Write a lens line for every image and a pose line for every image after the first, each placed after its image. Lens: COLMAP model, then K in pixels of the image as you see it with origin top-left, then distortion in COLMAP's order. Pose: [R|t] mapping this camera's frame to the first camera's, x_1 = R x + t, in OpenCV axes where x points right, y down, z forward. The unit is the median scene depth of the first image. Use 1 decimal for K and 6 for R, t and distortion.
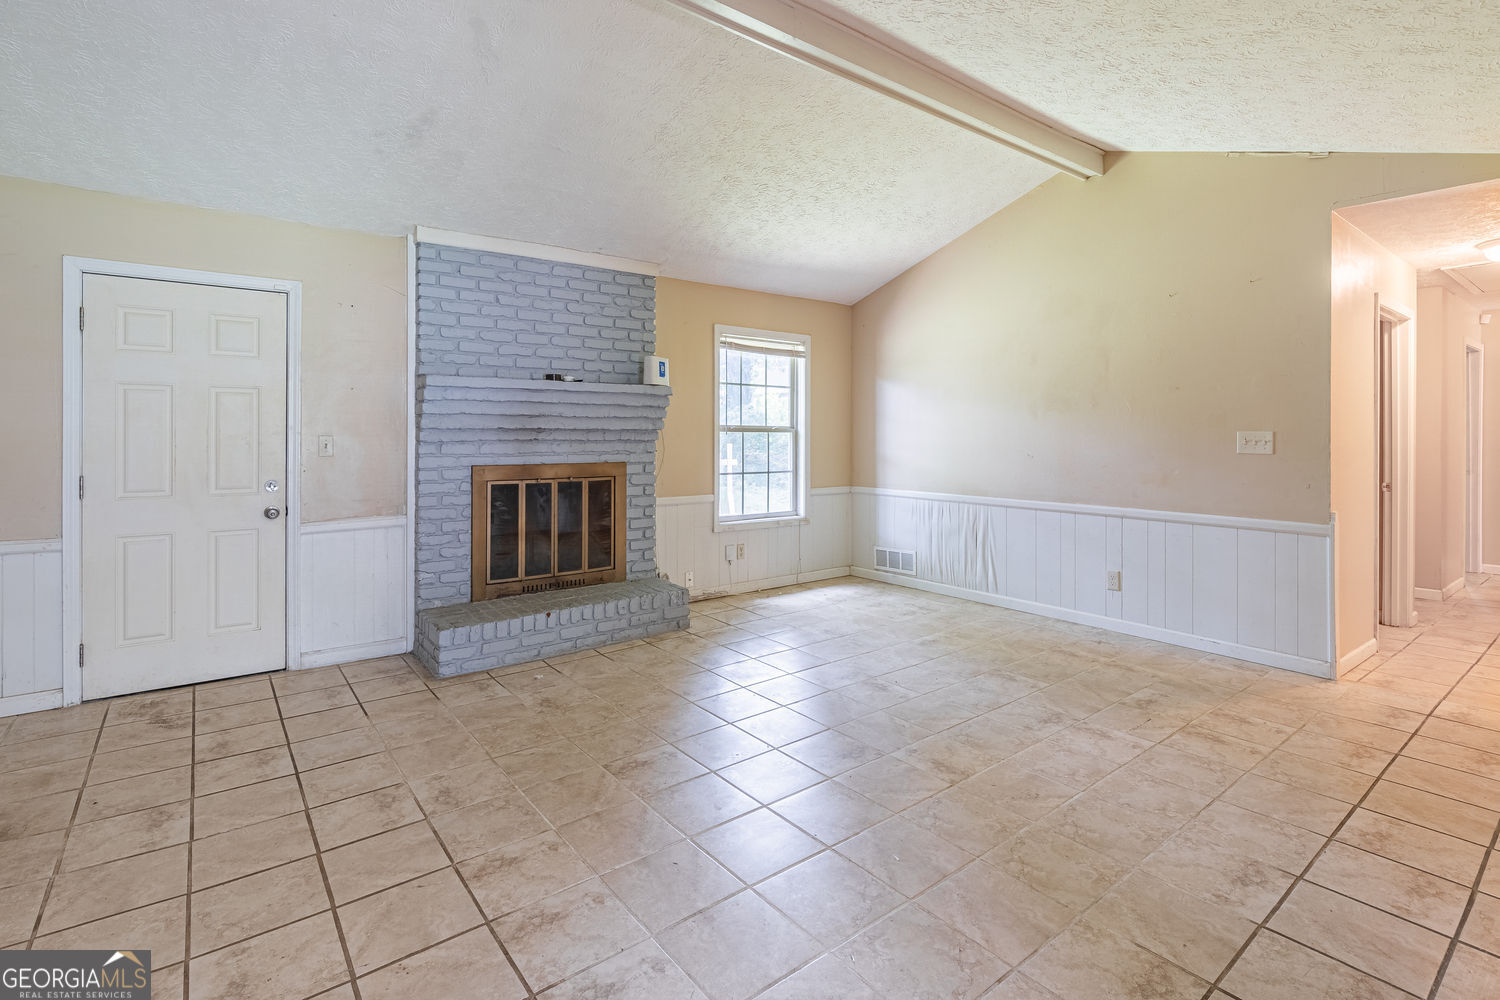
lens RADIAL K [[702.6, 0, 750.0], [0, 702.6, 430.4], [0, 0, 1]] dist [0.000188, 0.000412]
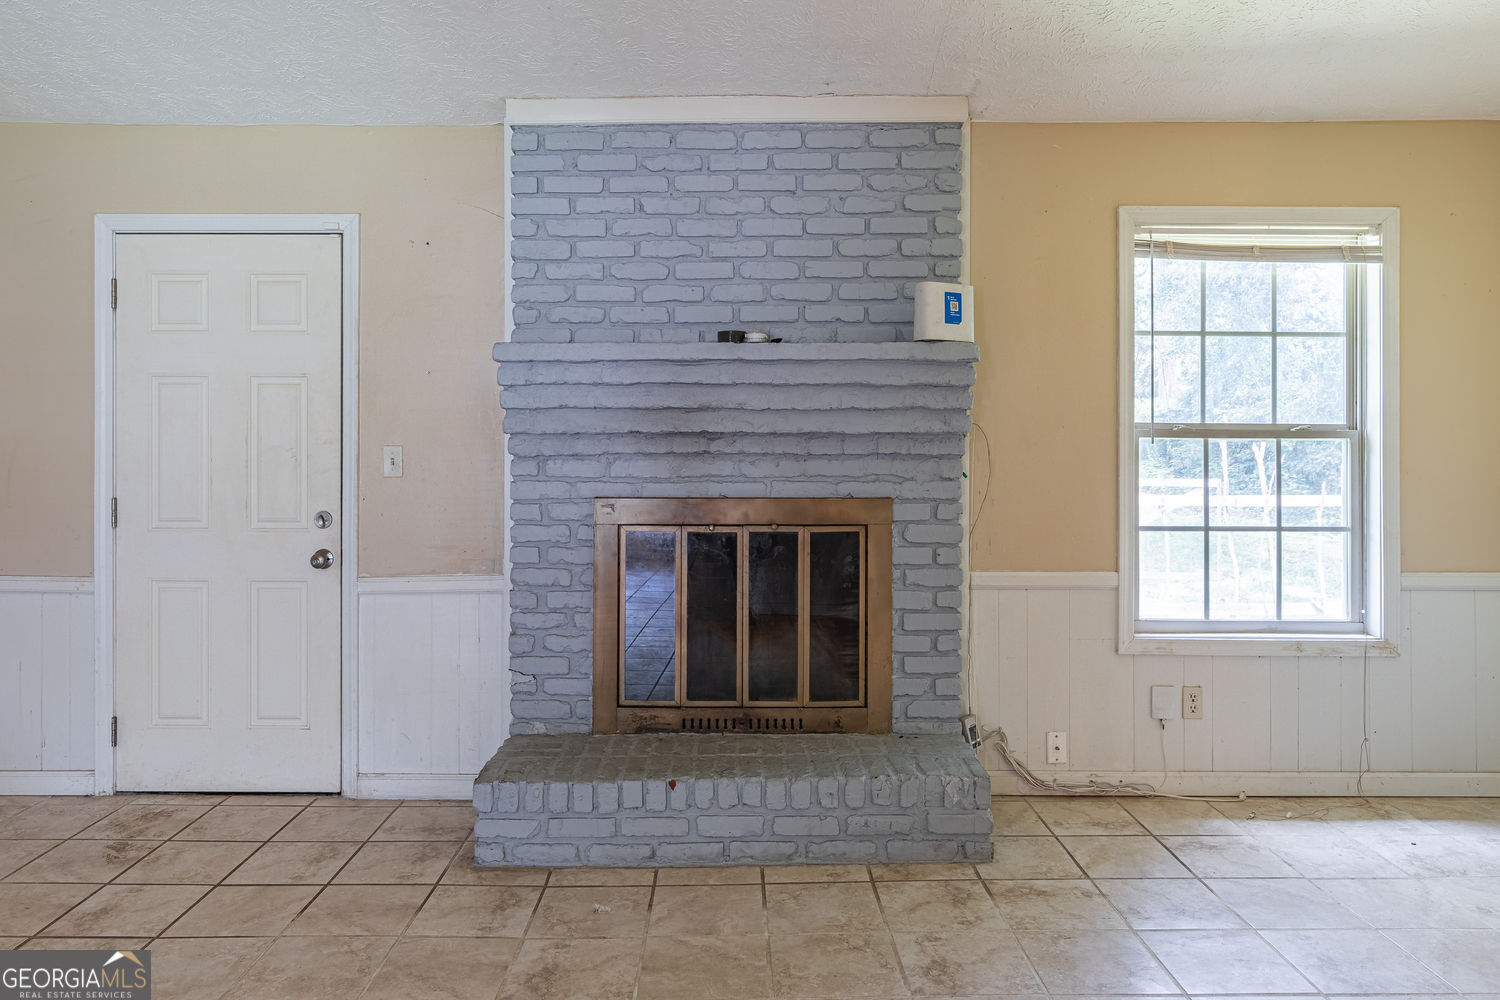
lens RADIAL K [[1041.0, 0, 745.0], [0, 1041.0, 430.7], [0, 0, 1]] dist [0.006128, 0.000015]
pose [[0.794756, -0.008953, -0.606863, 0.202658], [0.004257, 0.999949, -0.009177, 0.003485], [0.606914, 0.004710, 0.794753, 0.355828]]
